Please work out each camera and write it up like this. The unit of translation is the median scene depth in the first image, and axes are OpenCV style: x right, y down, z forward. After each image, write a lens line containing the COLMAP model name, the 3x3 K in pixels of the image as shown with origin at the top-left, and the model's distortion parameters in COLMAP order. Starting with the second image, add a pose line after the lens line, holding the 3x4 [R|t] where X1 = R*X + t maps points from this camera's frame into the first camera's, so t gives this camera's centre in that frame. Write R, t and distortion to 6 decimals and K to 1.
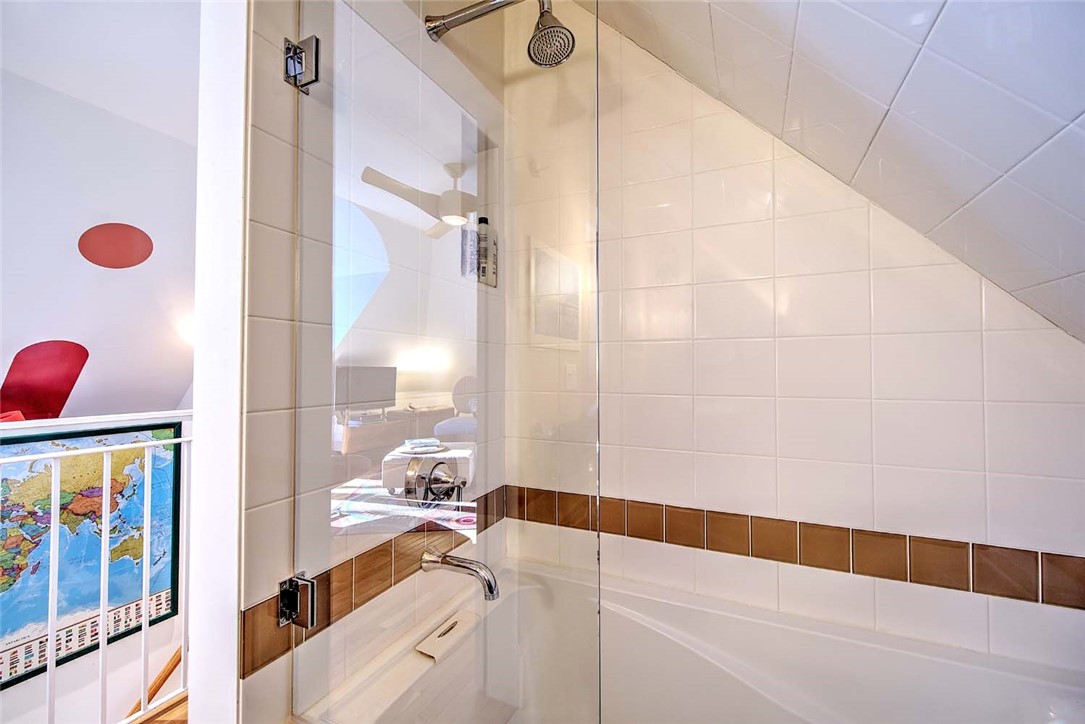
lens RADIAL K [[447.6, 0, 542.5], [0, 447.6, 362.0], [0, 0, 1]] dist [-0.000364, -0.000100]
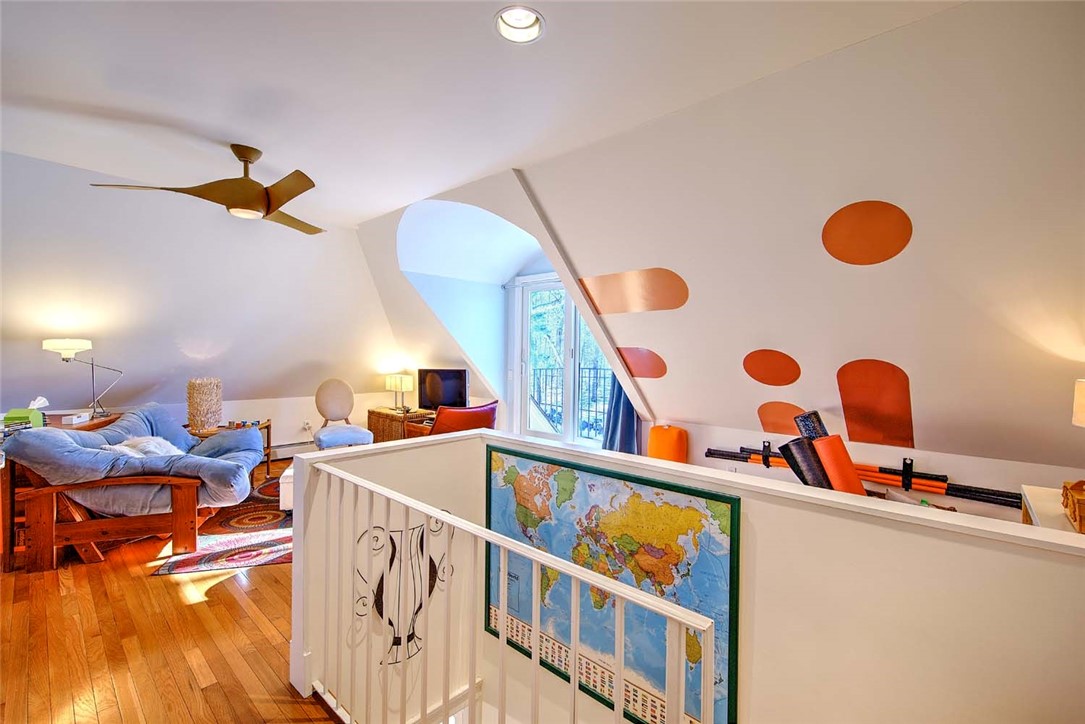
lens RADIAL K [[471.8, 0, 542.5], [0, 471.8, 362.0], [0, 0, 1]] dist [0.012136, -0.000143]
pose [[-0.309739, 0.005789, -0.950804, -0.060727], [0.004846, 0.999978, 0.004510, -0.078119], [0.950809, -0.003210, -0.309760, 1.030662]]
